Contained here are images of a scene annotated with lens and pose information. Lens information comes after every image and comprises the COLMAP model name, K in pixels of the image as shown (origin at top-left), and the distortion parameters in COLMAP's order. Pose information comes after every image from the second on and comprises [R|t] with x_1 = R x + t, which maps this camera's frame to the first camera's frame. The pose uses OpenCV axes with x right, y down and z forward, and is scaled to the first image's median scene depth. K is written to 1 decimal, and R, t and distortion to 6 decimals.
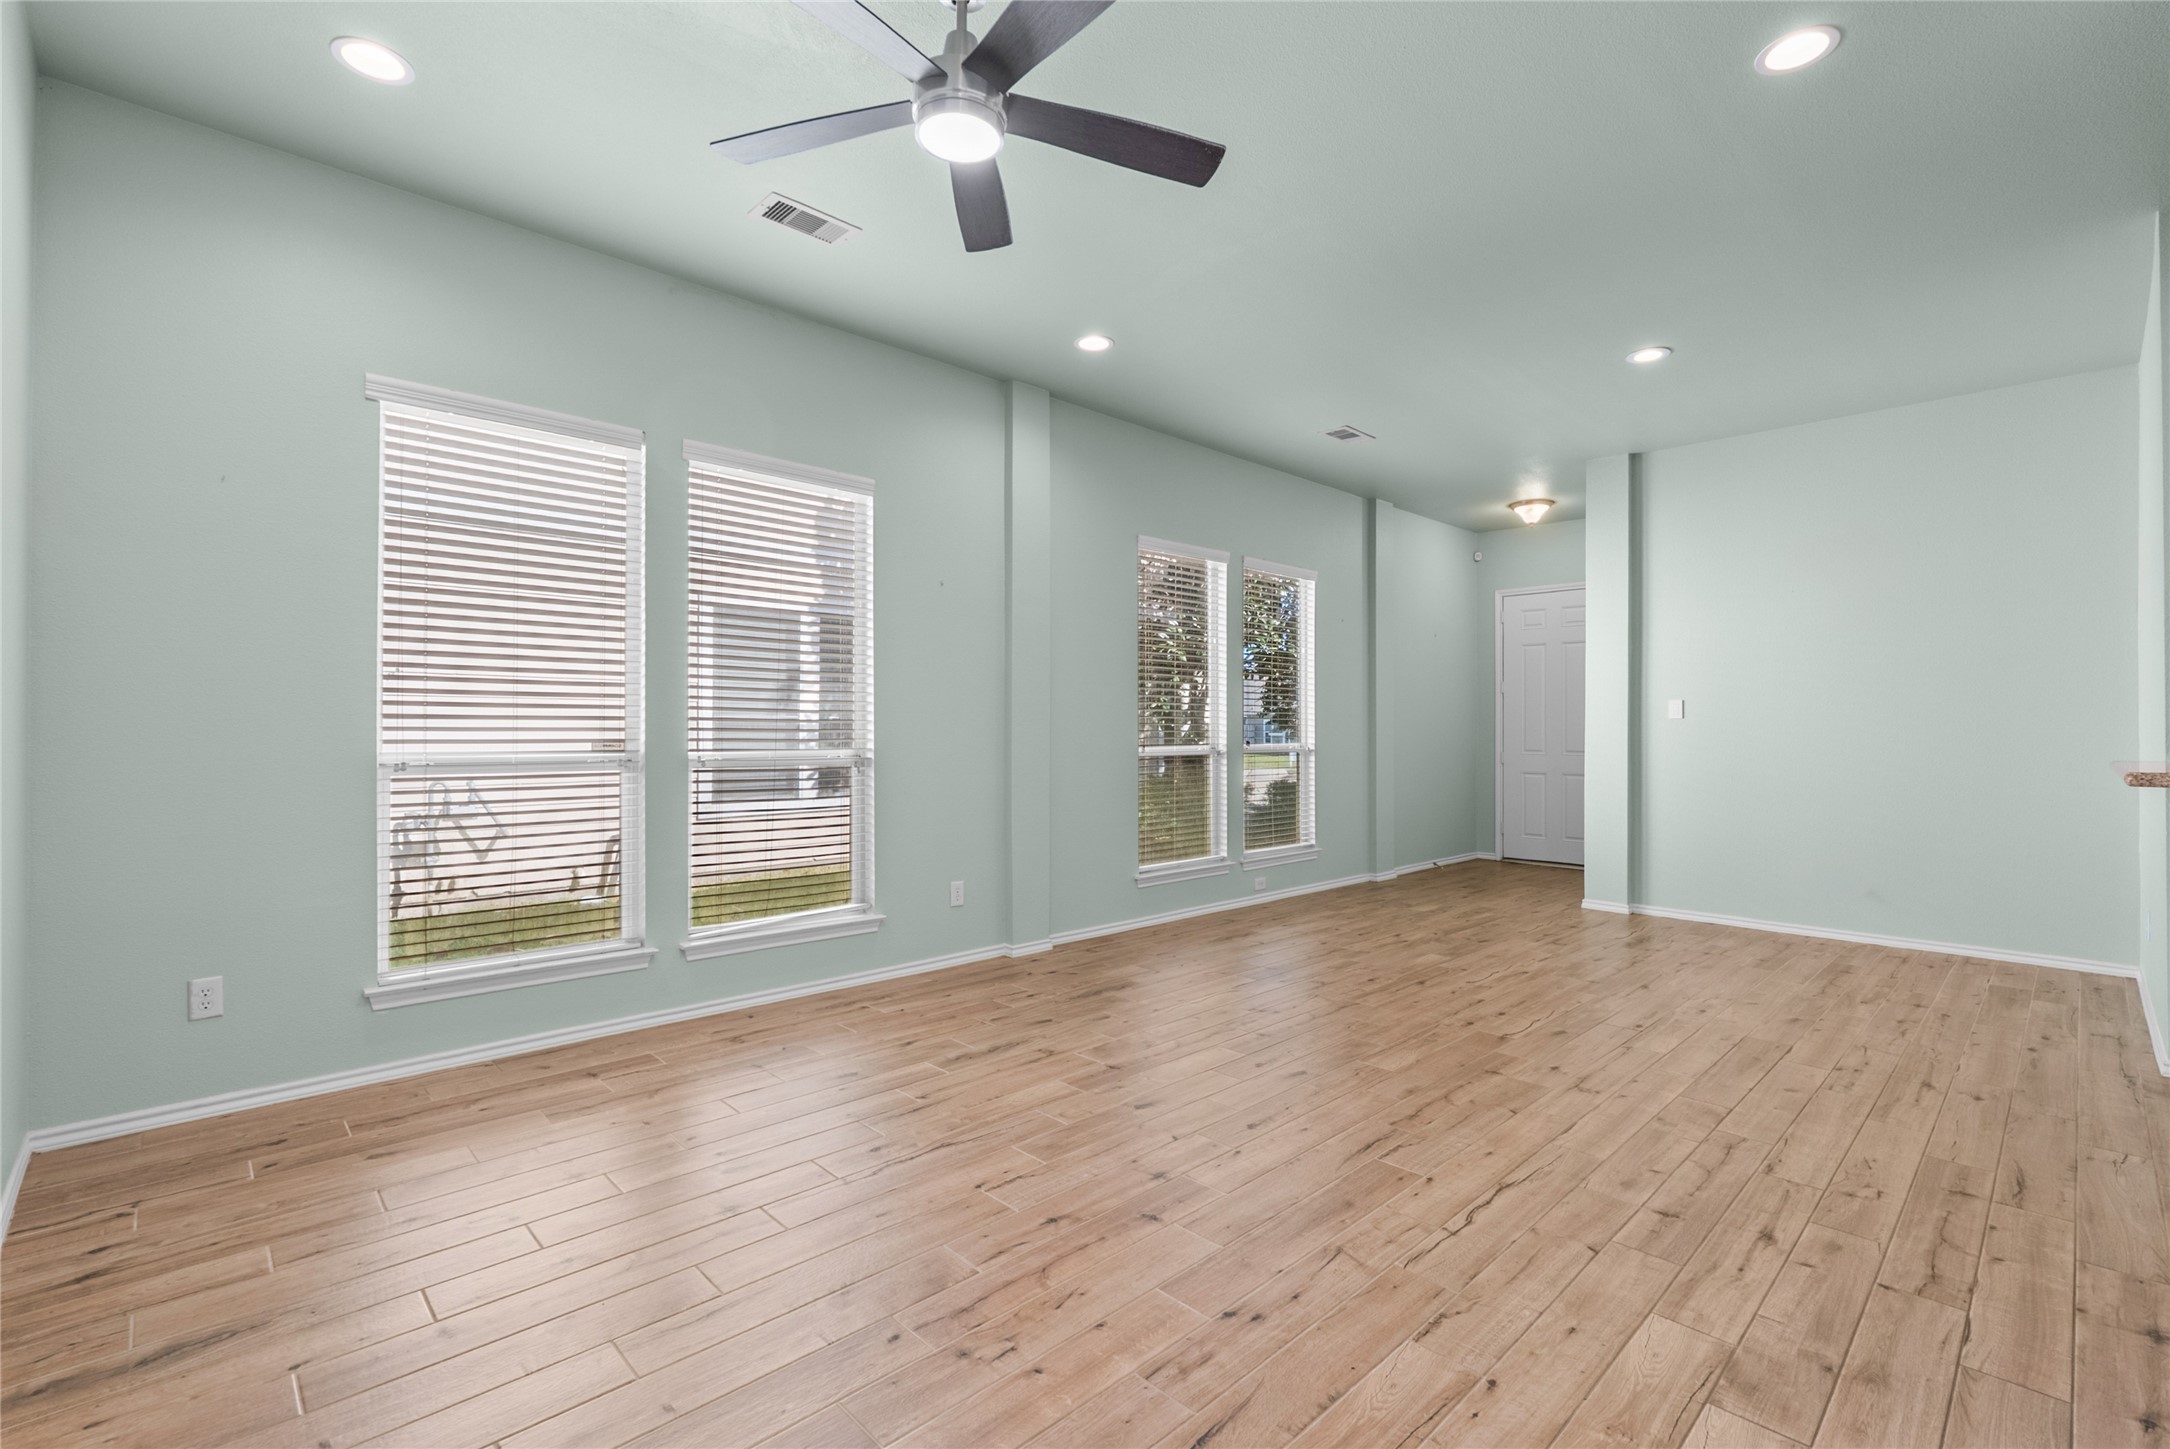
lens RADIAL K [[964.4, 0, 1064.3], [0, 964.4, 730.7], [0, 0, 1]] dist [-0.008116, 0.001239]
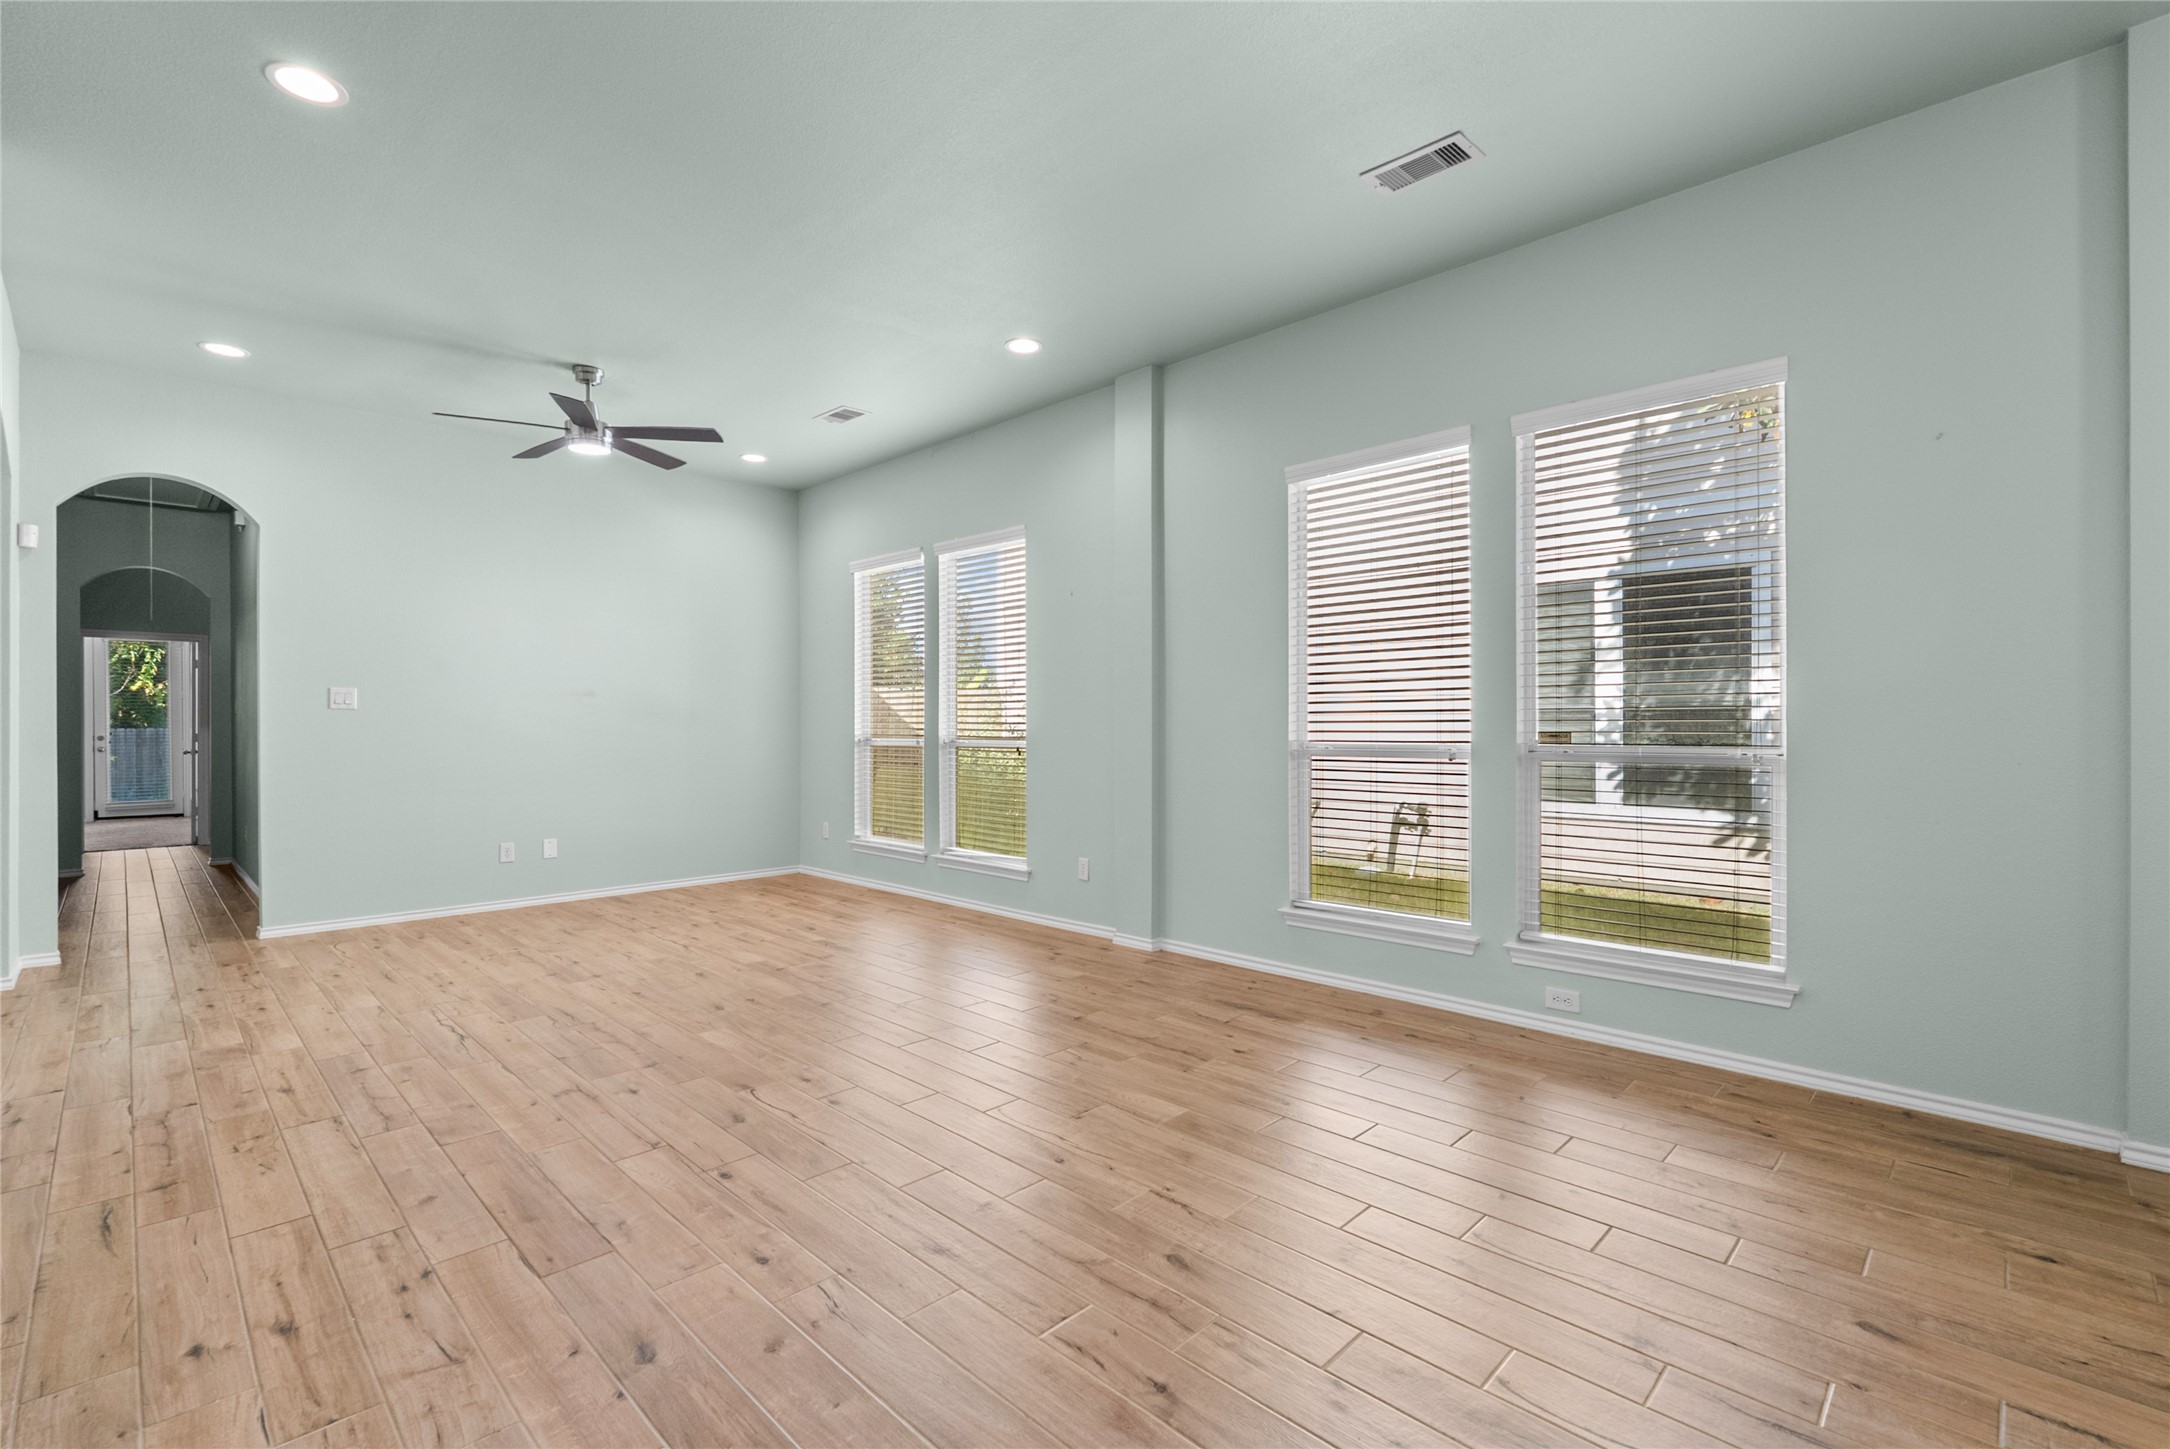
lens RADIAL K [[964.4, 0, 1079.6], [0, 964.4, 730.1], [0, 0, 1]] dist [-0.008116, 0.001239]
pose [[0.031752, 0.002139, -0.999493, 1.578611], [0.001716, 0.999996, 0.002195, 0.016227], [0.999494, -0.001785, 0.031749, 1.547546]]
